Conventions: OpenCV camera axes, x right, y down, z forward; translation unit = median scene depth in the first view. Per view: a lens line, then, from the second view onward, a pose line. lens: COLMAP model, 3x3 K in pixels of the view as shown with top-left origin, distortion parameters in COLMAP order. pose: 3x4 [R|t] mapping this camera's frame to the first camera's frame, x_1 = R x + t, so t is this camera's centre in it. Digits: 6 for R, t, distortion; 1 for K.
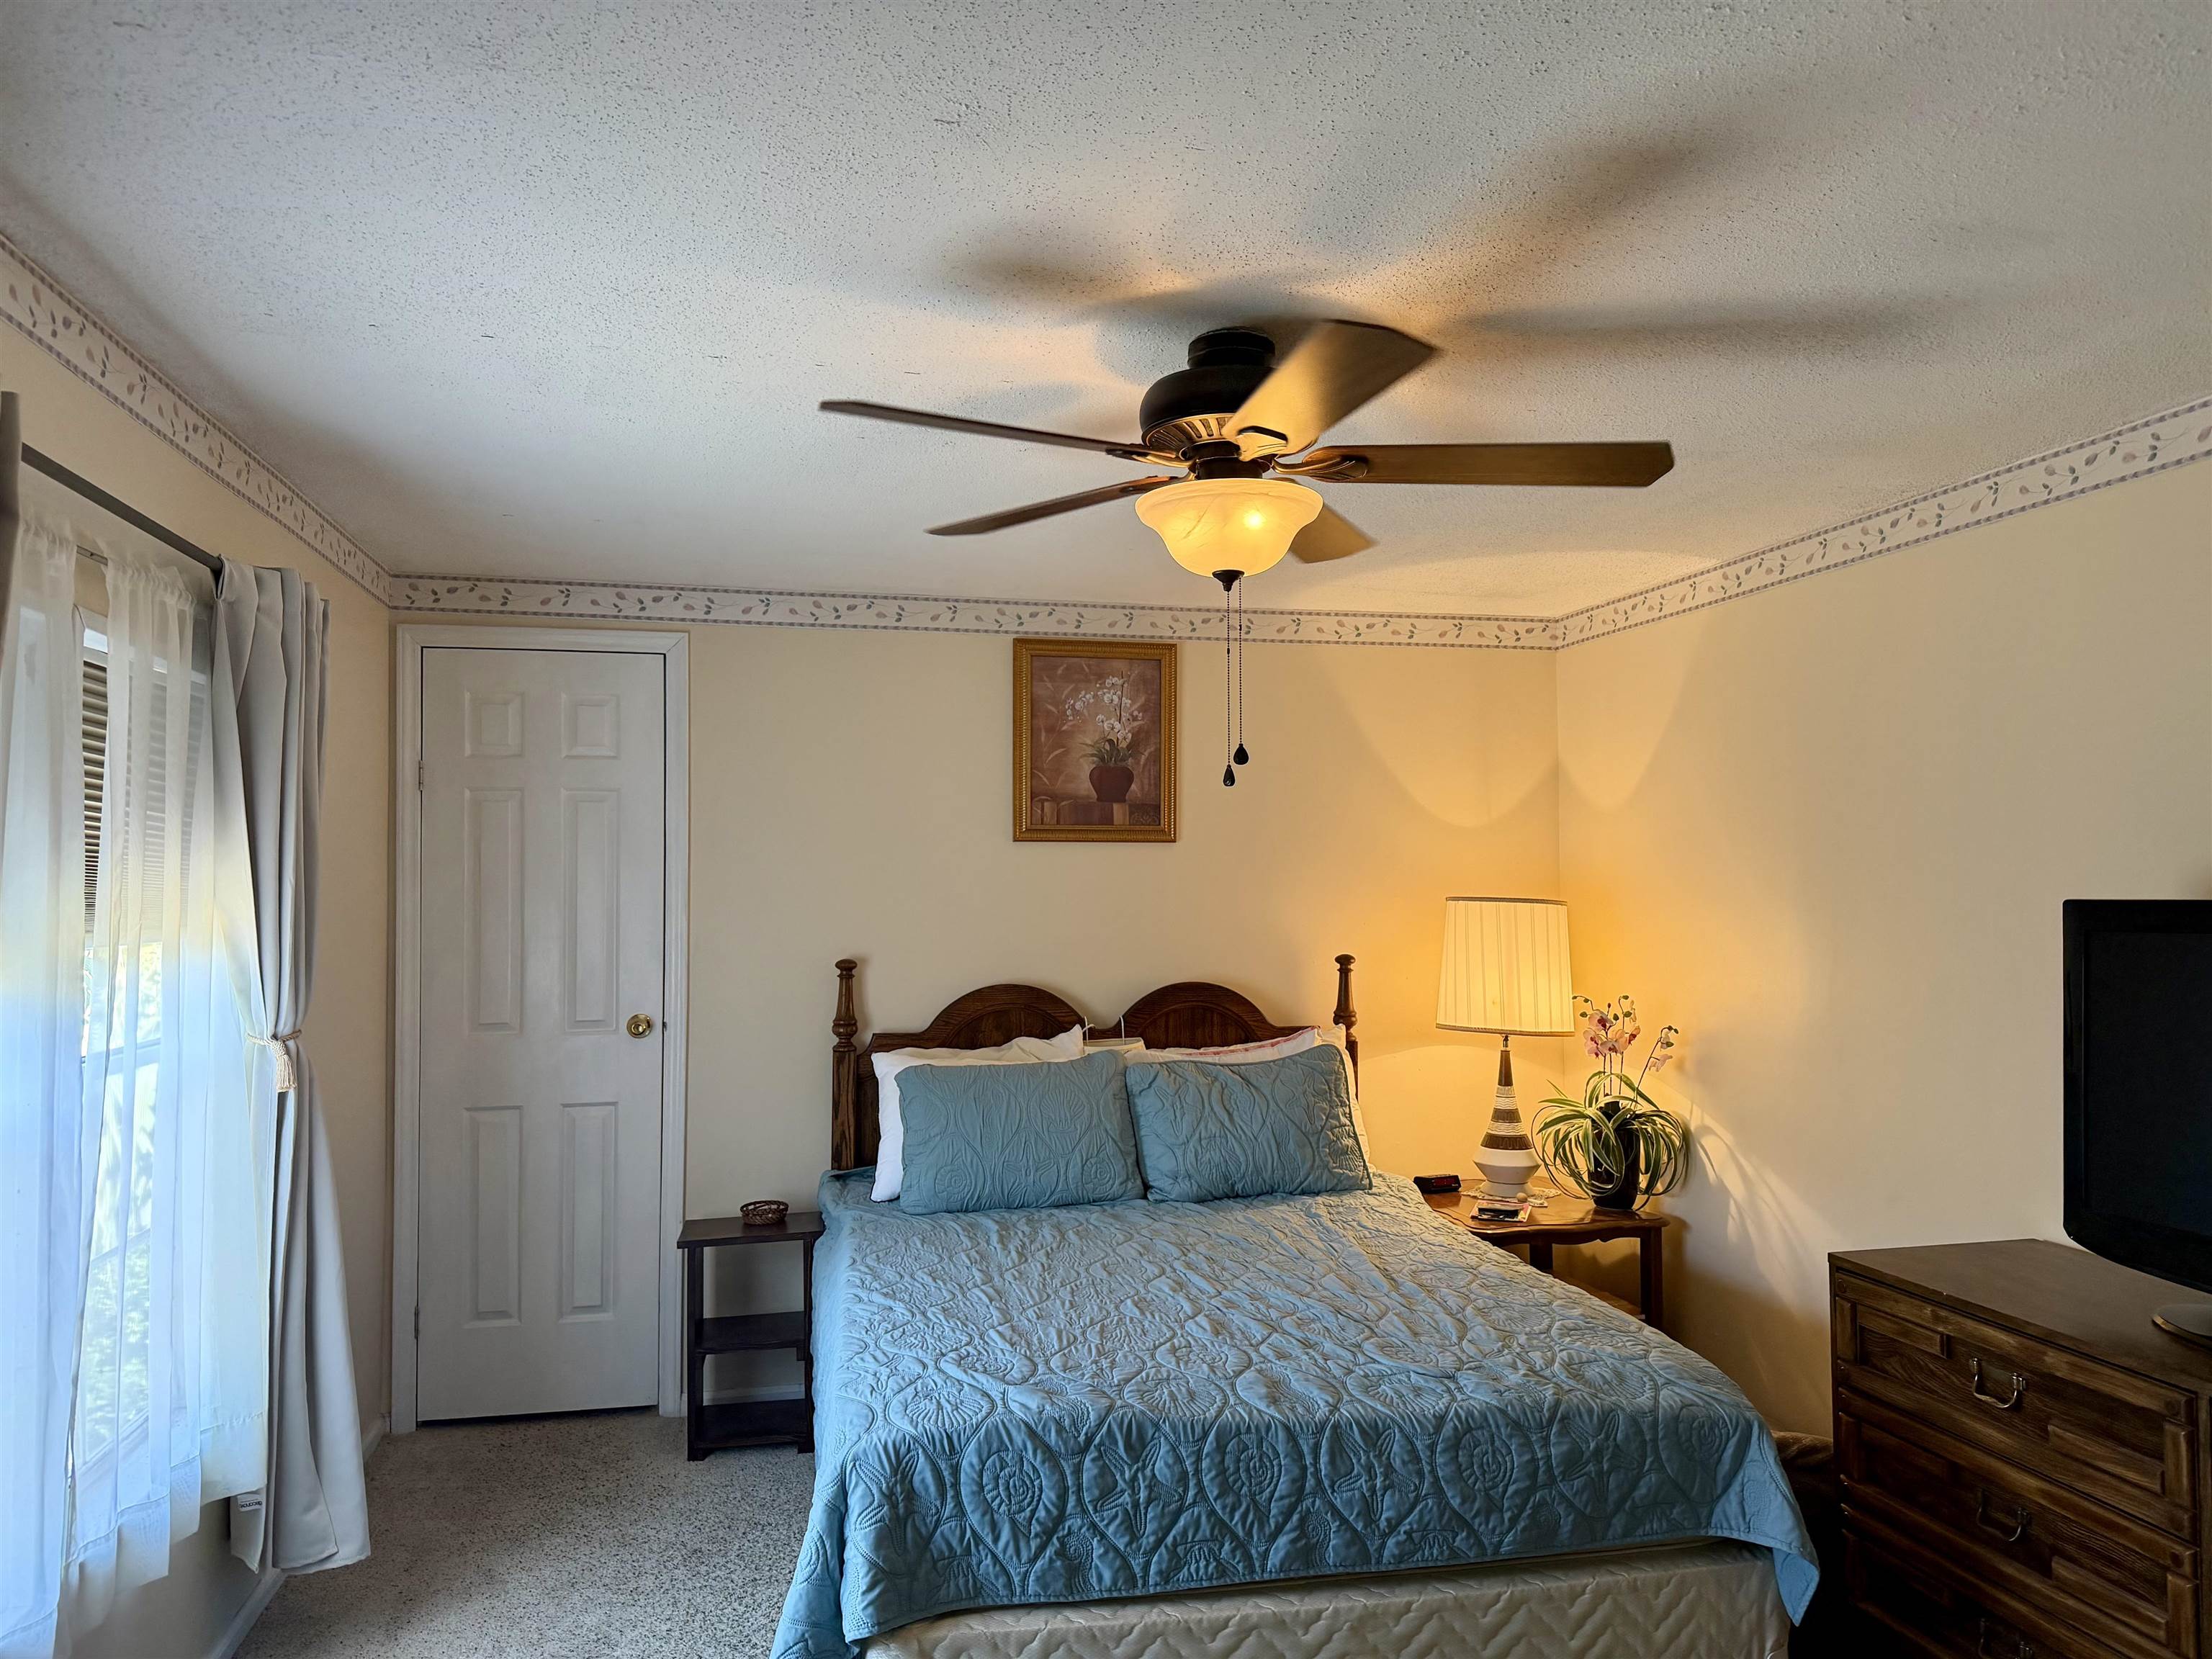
lens RADIAL K [[1547.5, 0, 1106.0], [0, 1547.5, 829.5], [0, 0, 1]] dist [0.079299, -0.113531]
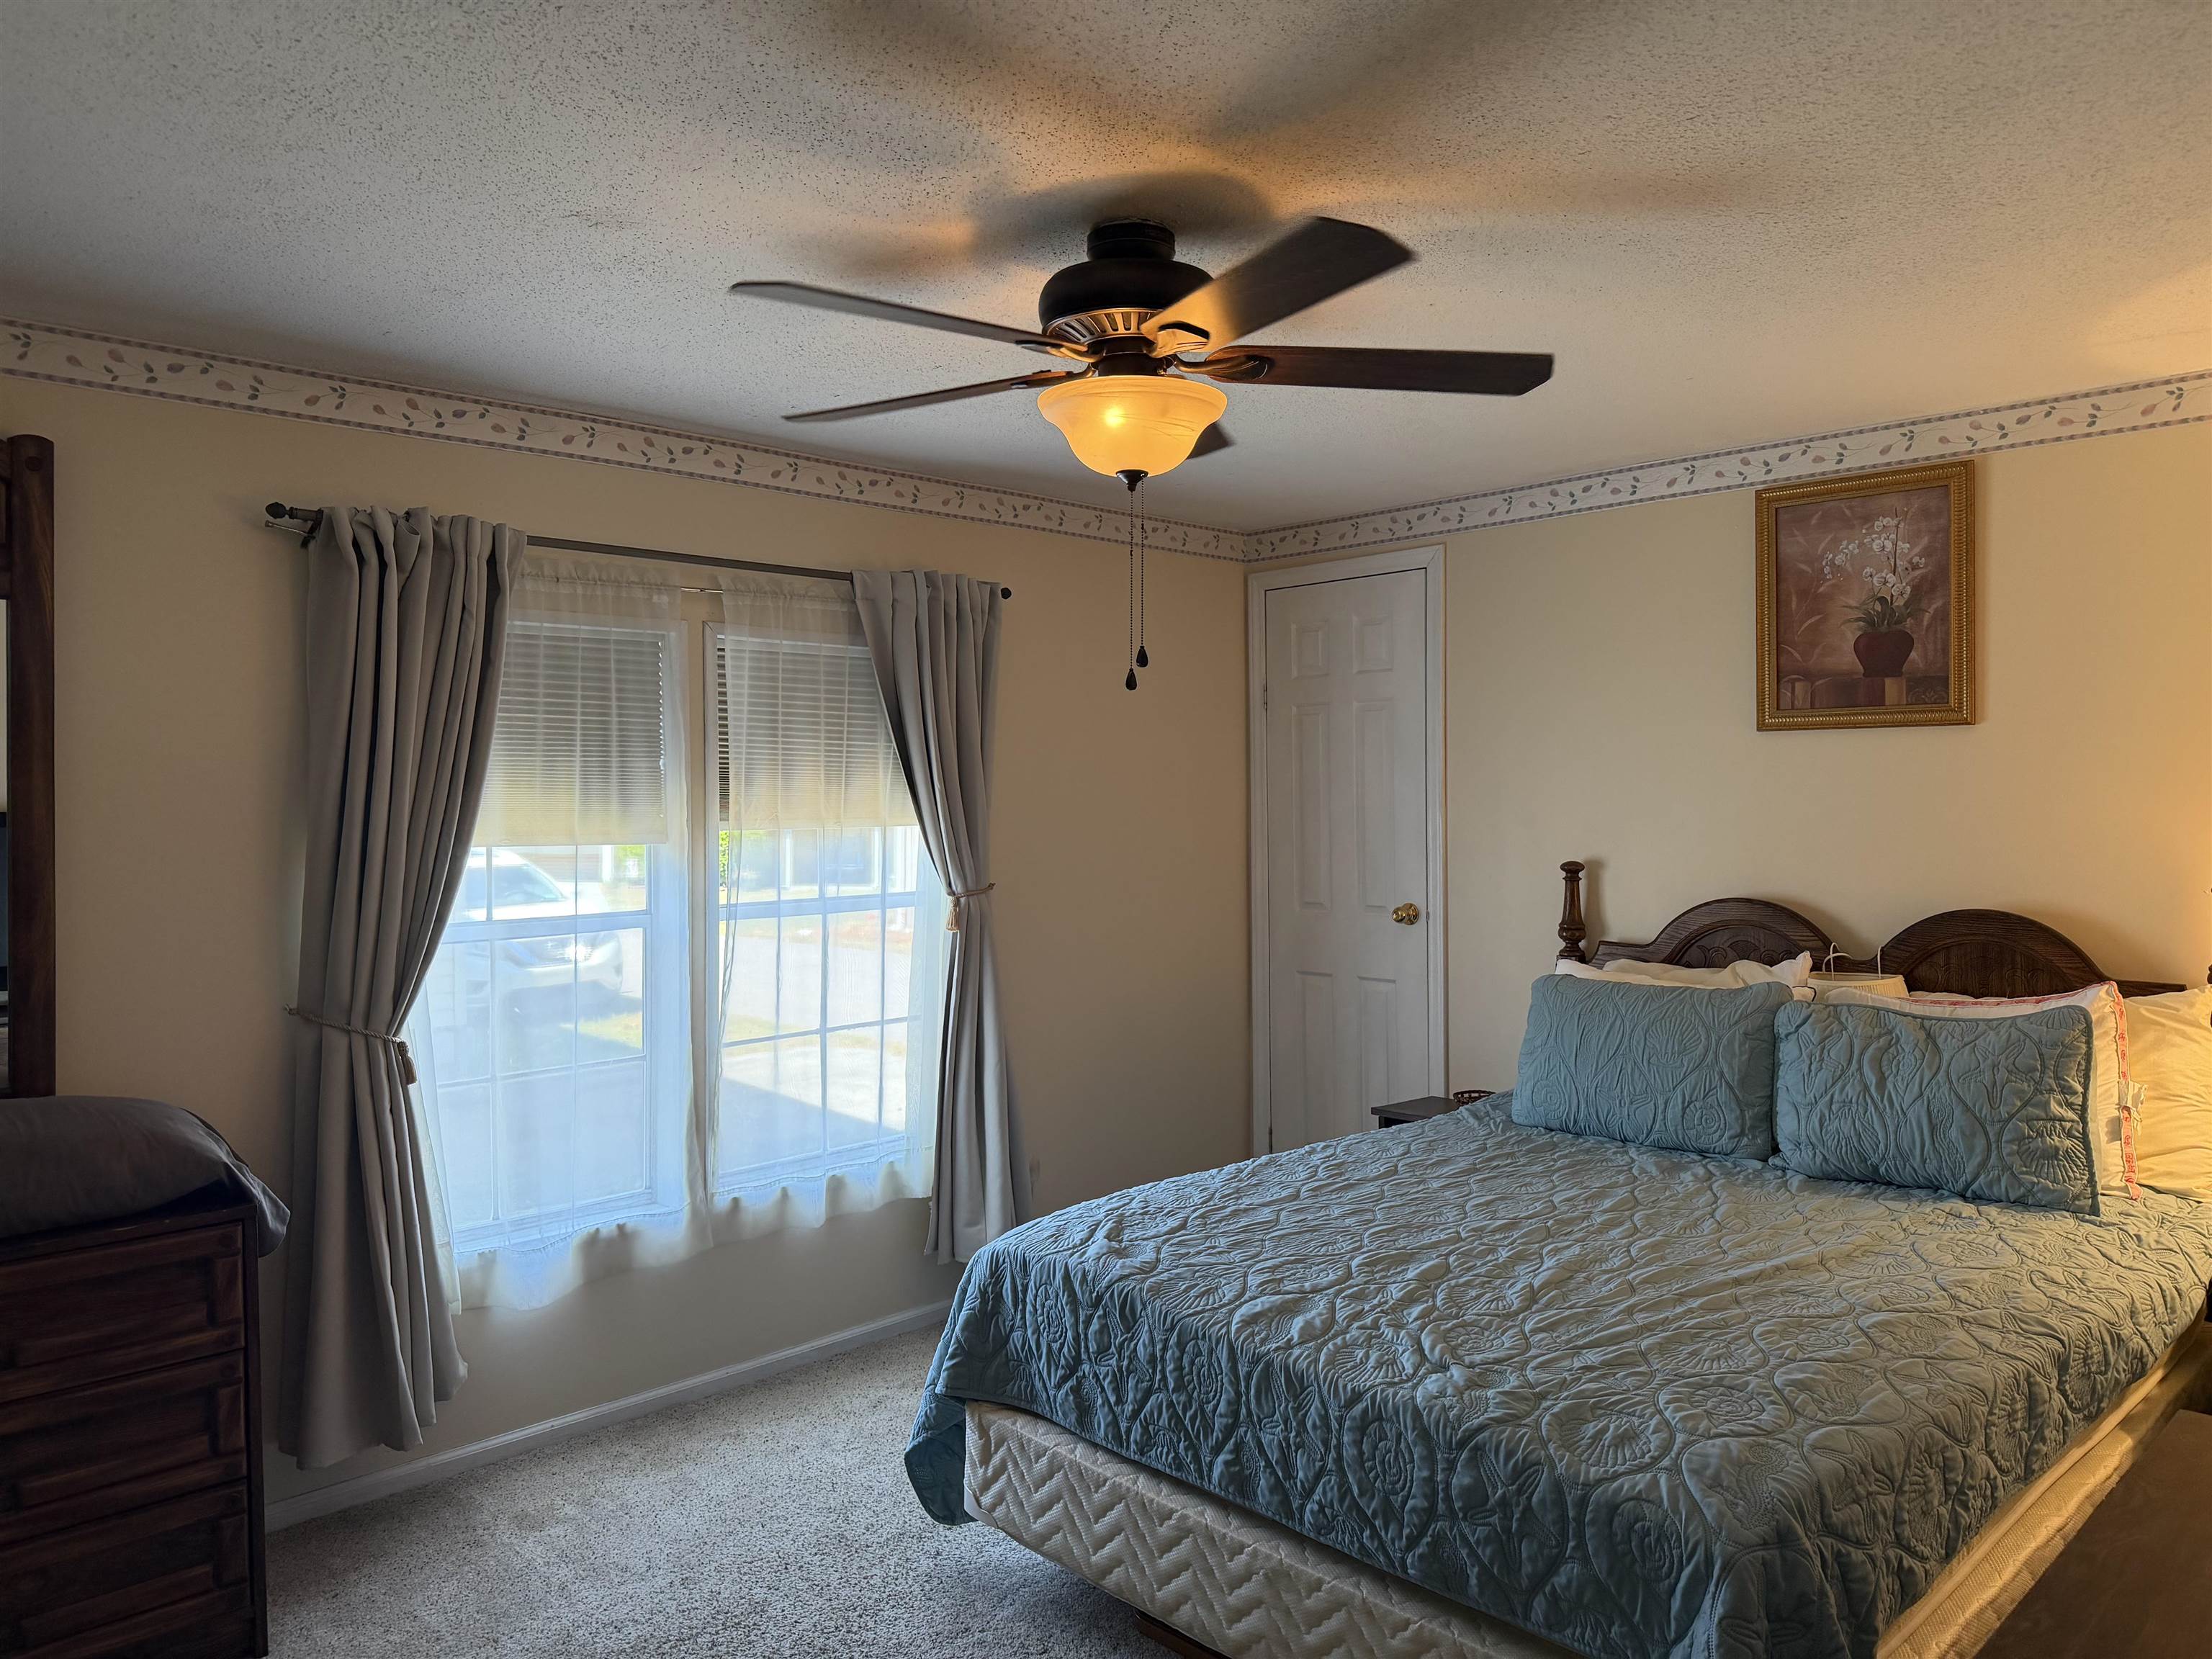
lens RADIAL K [[1552.4, 0, 1104.9], [0, 1552.4, 807.2], [0, 0, 1]] dist [0.135683, -0.233647]
pose [[0.526651, 0.005826, -0.850062, 0.554938], [0.039426, 0.998733, 0.031270, 0.009159], [0.849167, -0.049983, 0.525754, 0.269507]]
